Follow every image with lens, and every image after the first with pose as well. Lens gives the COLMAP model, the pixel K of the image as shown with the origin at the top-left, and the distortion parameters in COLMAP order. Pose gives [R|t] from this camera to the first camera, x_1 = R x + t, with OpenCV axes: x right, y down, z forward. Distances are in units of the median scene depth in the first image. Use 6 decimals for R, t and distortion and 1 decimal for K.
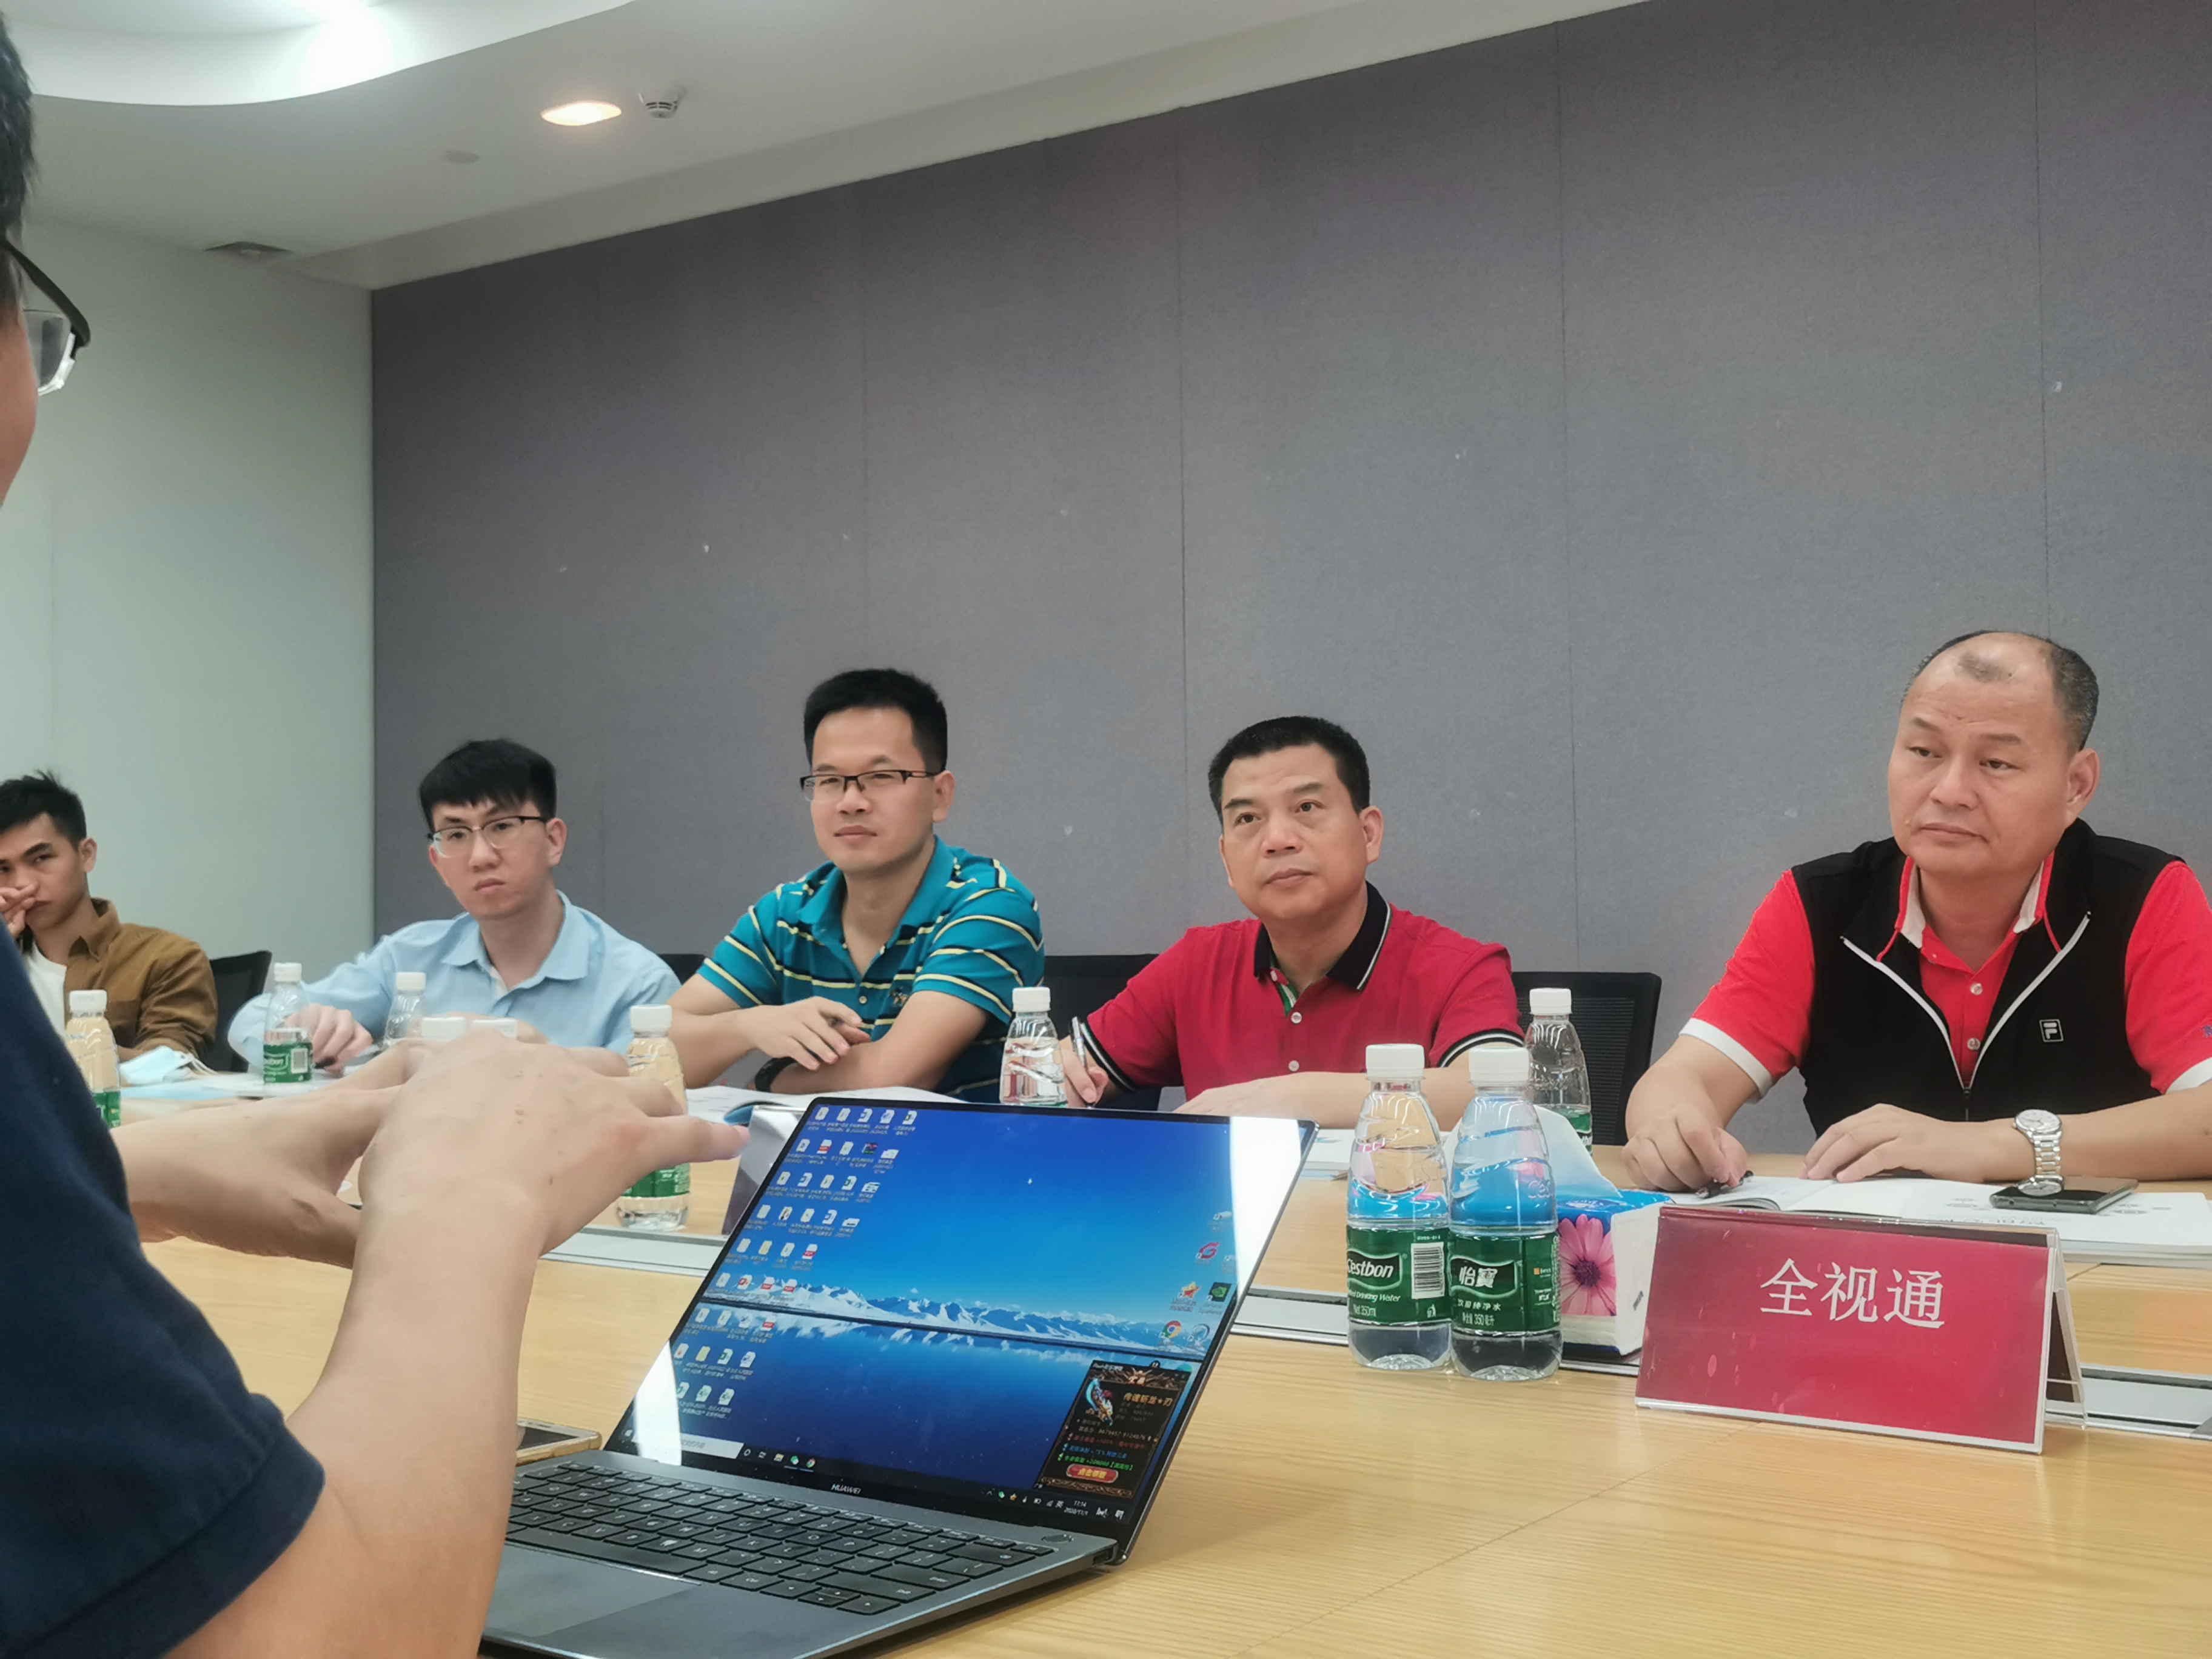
lens RADIAL K [[2488.2, 0, 1106.0], [0, 2488.2, 829.5], [0, 0, 1]] dist [0.027423, 0.014050]
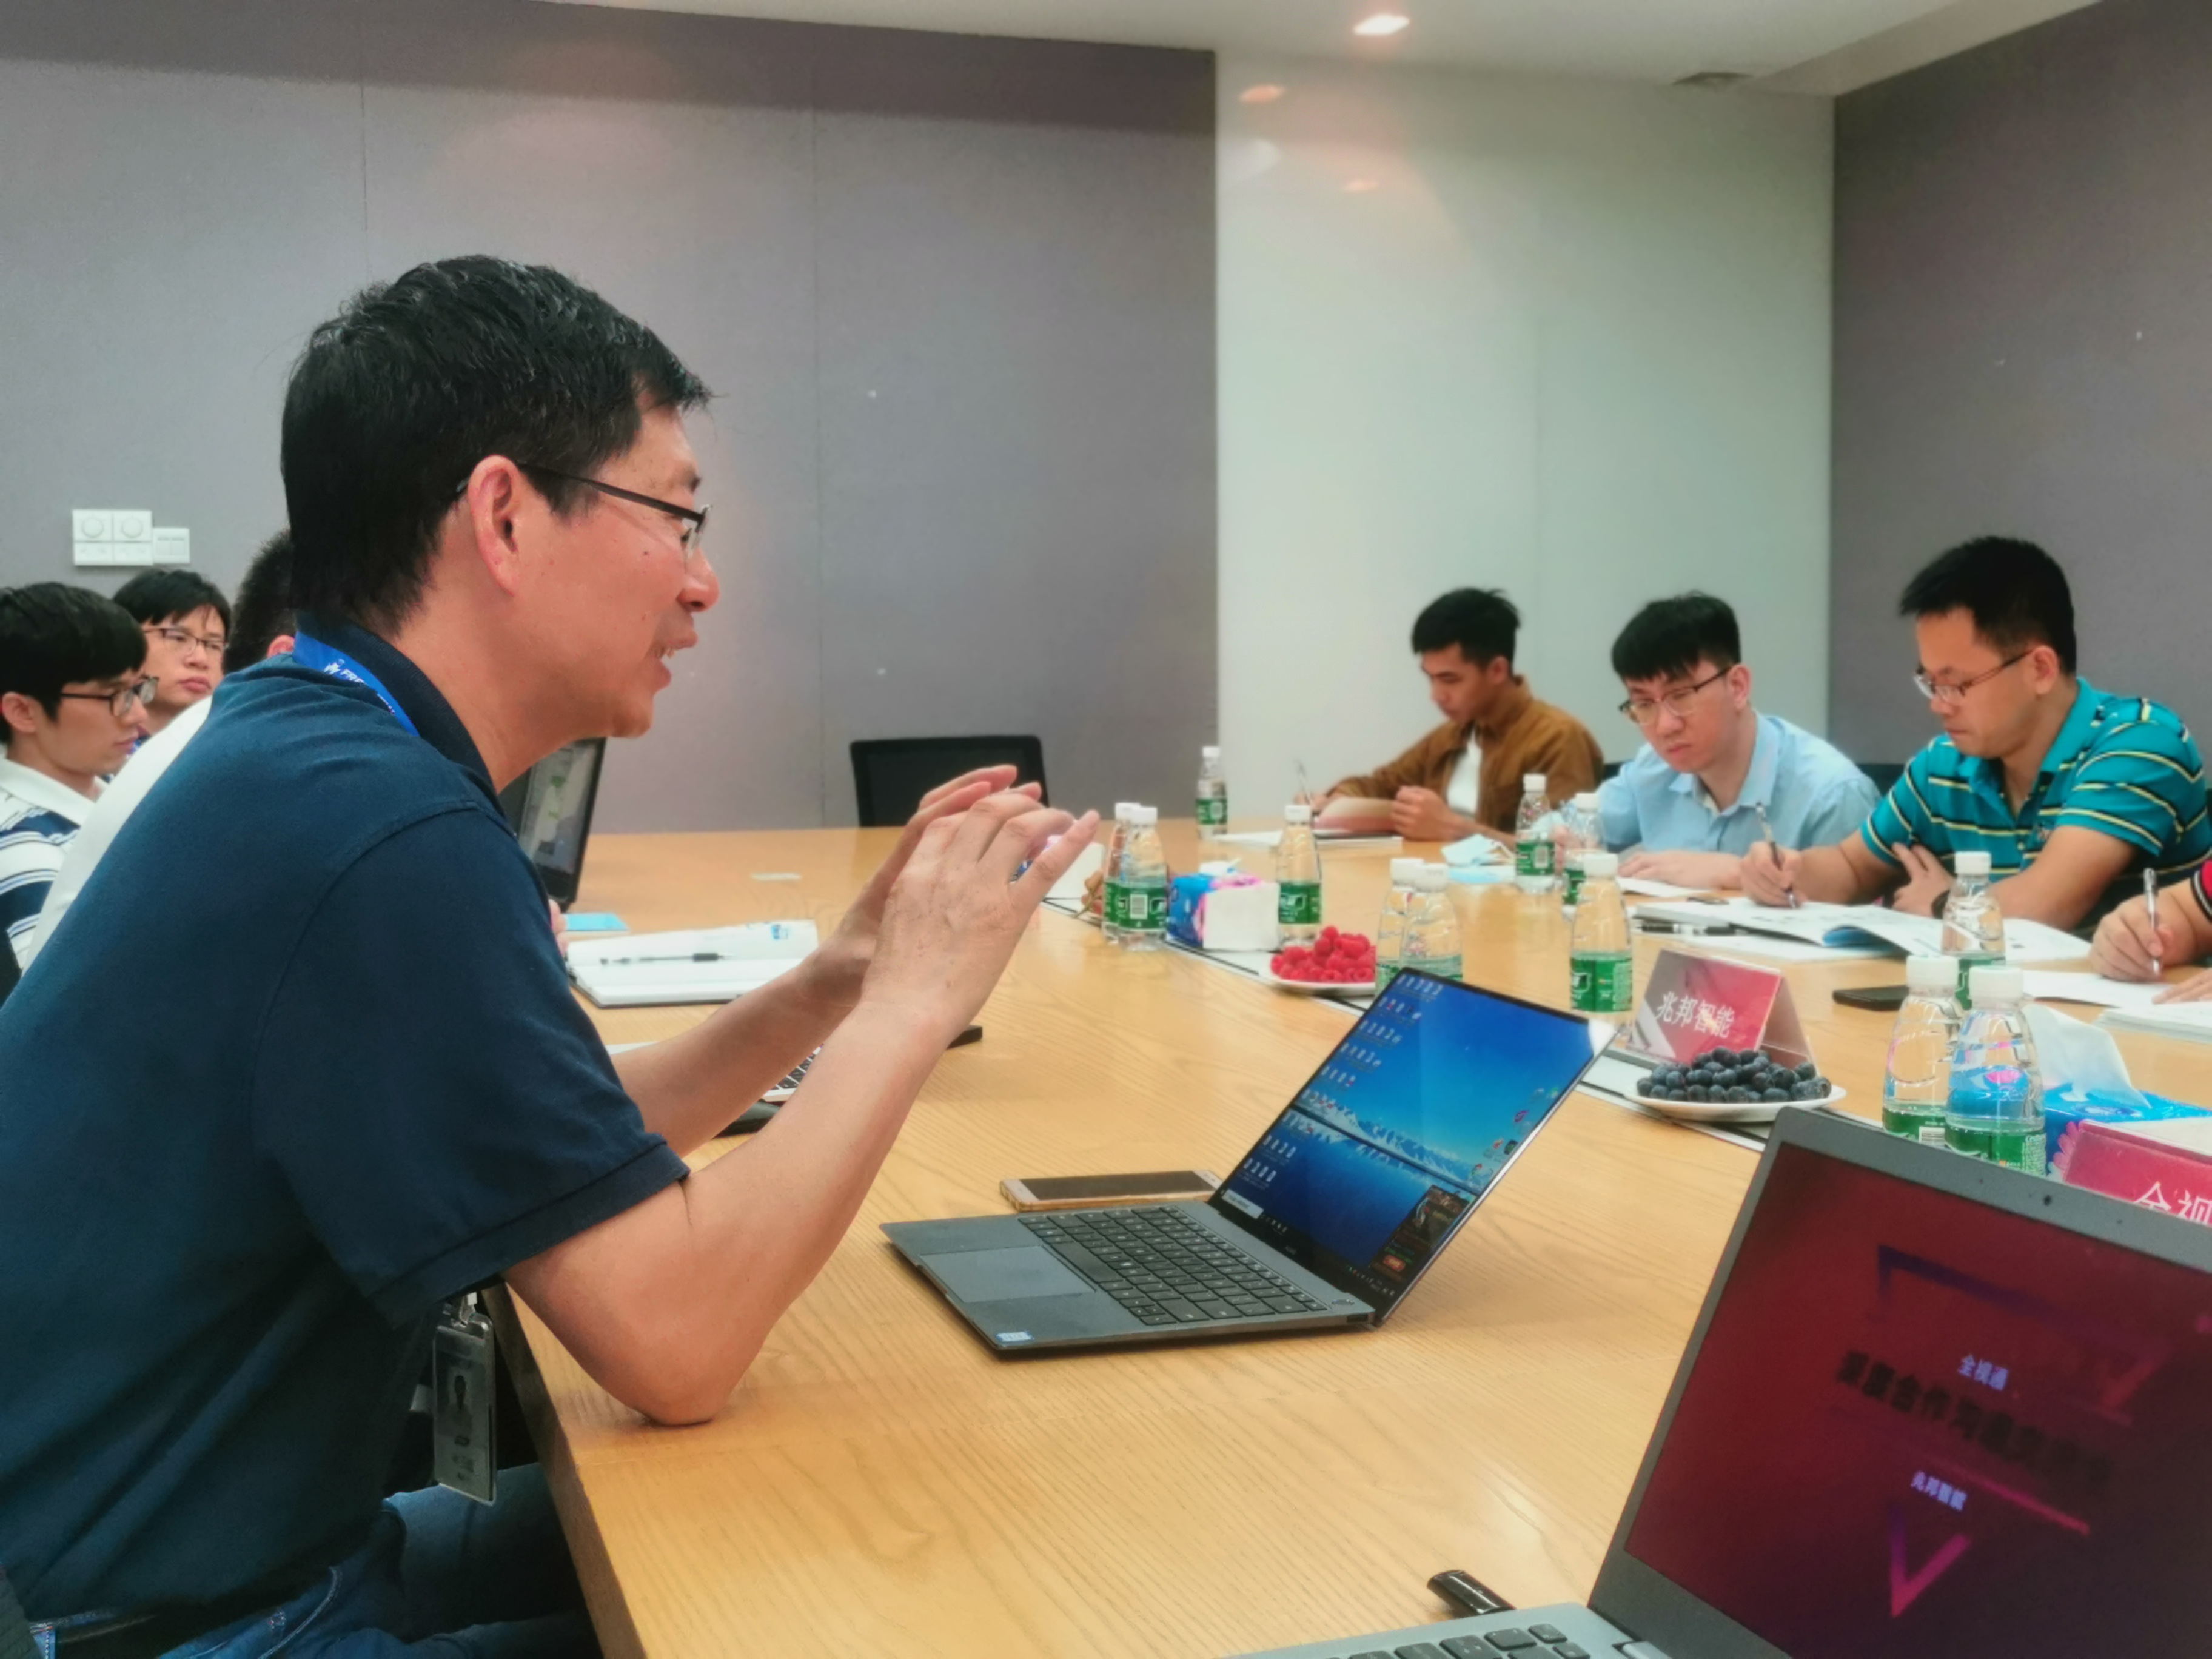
lens RADIAL K [[2488.2, 0, 1106.0], [0, 2488.2, 829.5], [0, 0, 1]] dist [0.027423, 0.014050]
pose [[0.786525, 0.046233, -0.615825, 0.540931], [0.020312, 0.994717, 0.100621, -0.098222], [0.617224, -0.091650, 0.781431, -0.136814]]
